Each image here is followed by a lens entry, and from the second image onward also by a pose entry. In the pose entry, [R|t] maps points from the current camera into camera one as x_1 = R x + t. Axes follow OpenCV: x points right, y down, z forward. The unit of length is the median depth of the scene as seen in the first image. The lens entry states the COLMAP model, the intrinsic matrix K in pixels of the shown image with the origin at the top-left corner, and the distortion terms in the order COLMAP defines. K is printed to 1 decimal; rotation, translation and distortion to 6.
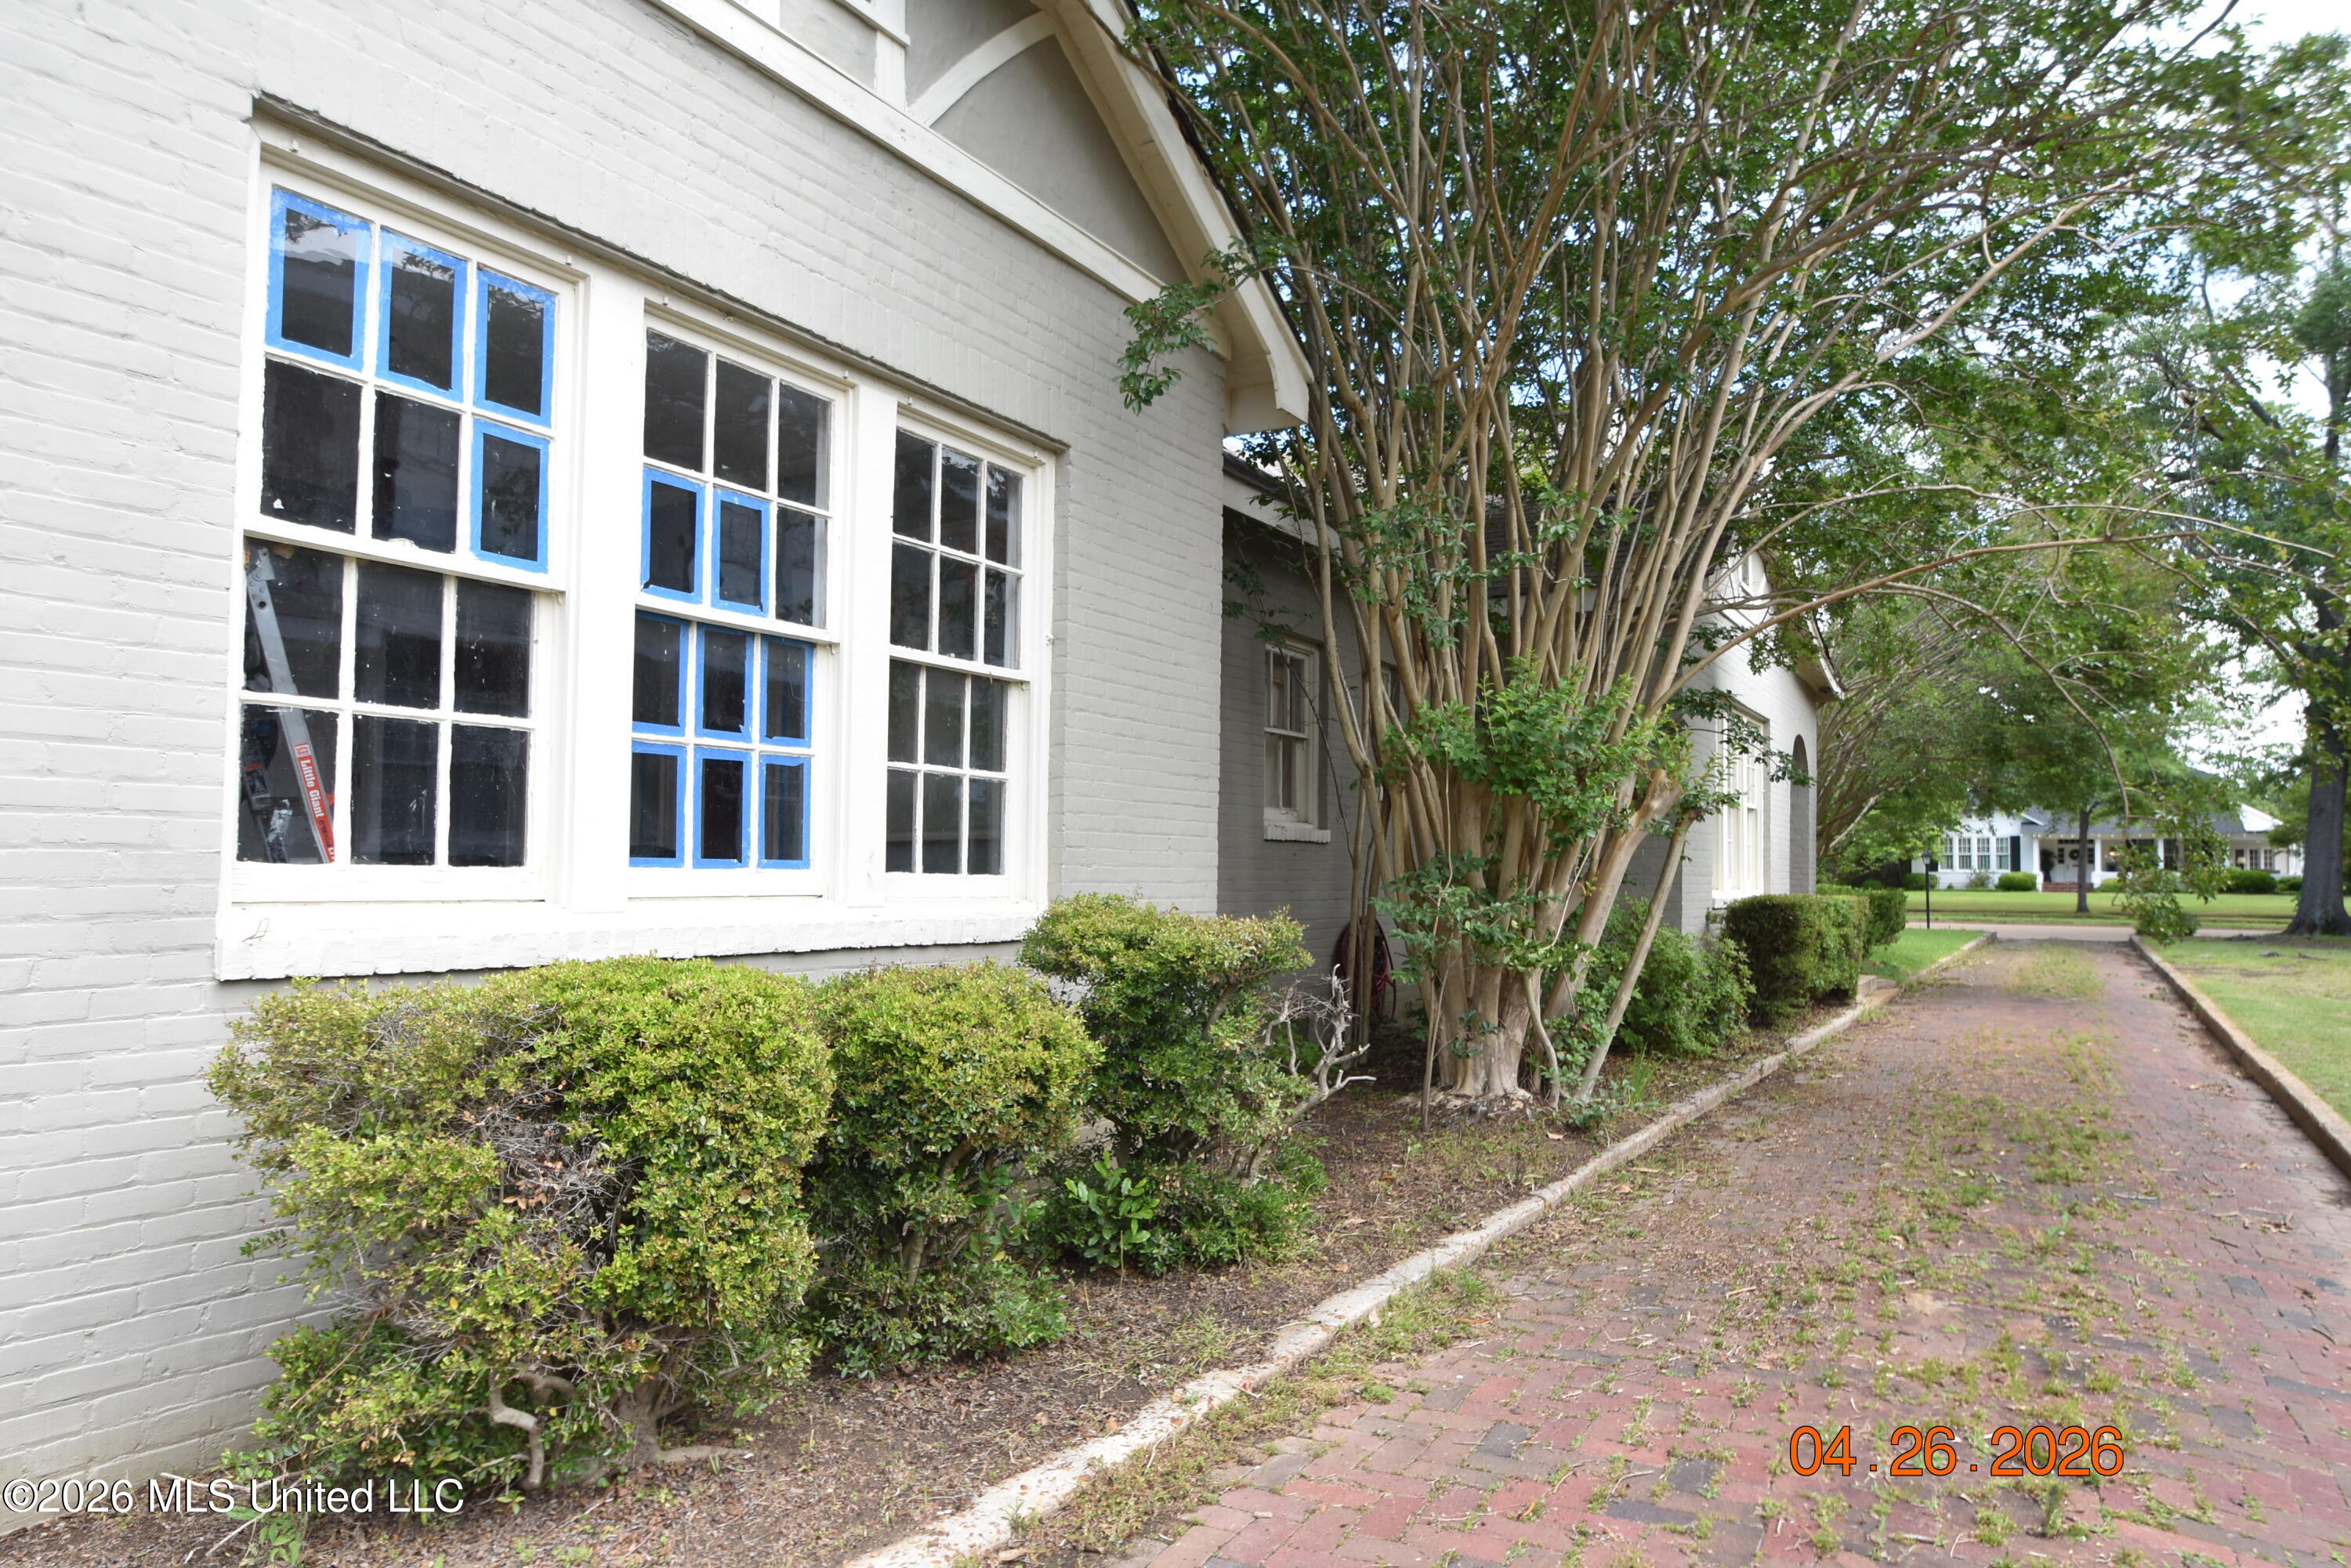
lens RADIAL K [[1395.2, 0, 1170.6], [0, 1395.2, 796.6], [0, 0, 1]] dist [-0.023606, -0.000073]
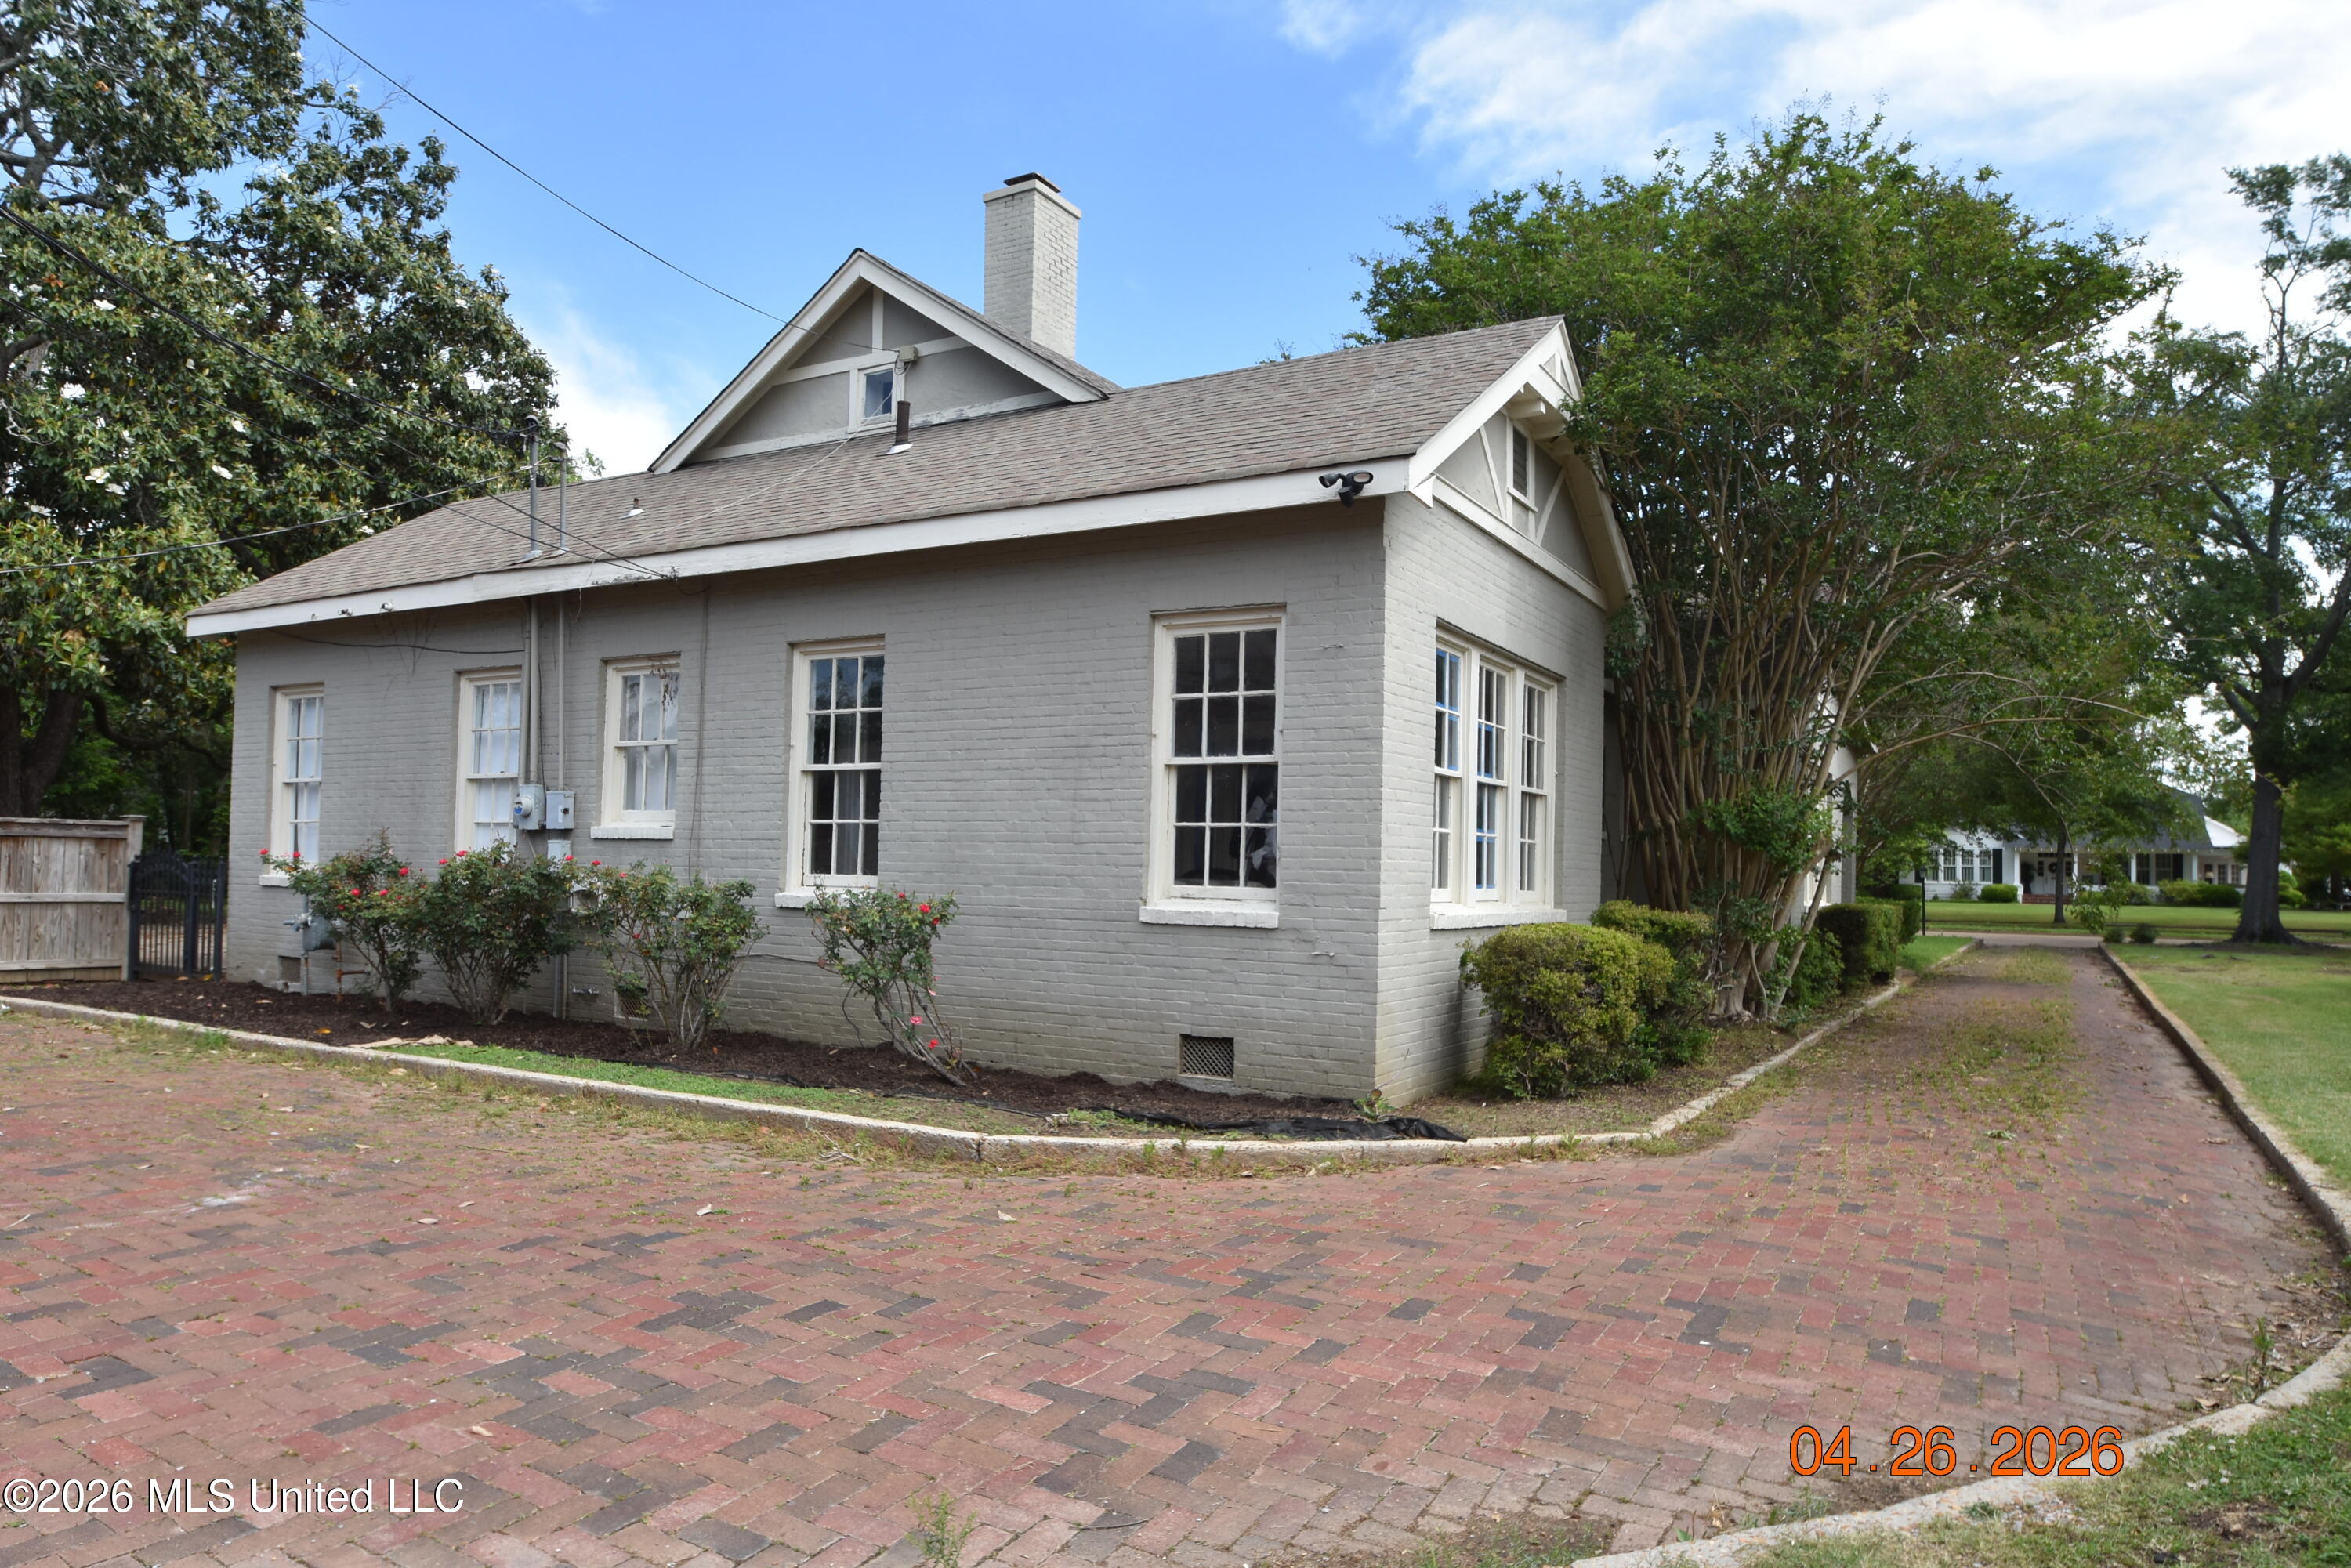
lens RADIAL K [[1494.7, 0, 1178.1], [0, 1494.7, 791.6], [0, 0, 1]] dist [-0.027574, 0.000384]
pose [[0.998910, 0.013669, 0.044629, -0.169881], [-0.013660, 0.999907, -0.000510, -0.018381], [-0.044632, -0.000100, 0.999004, -0.263938]]
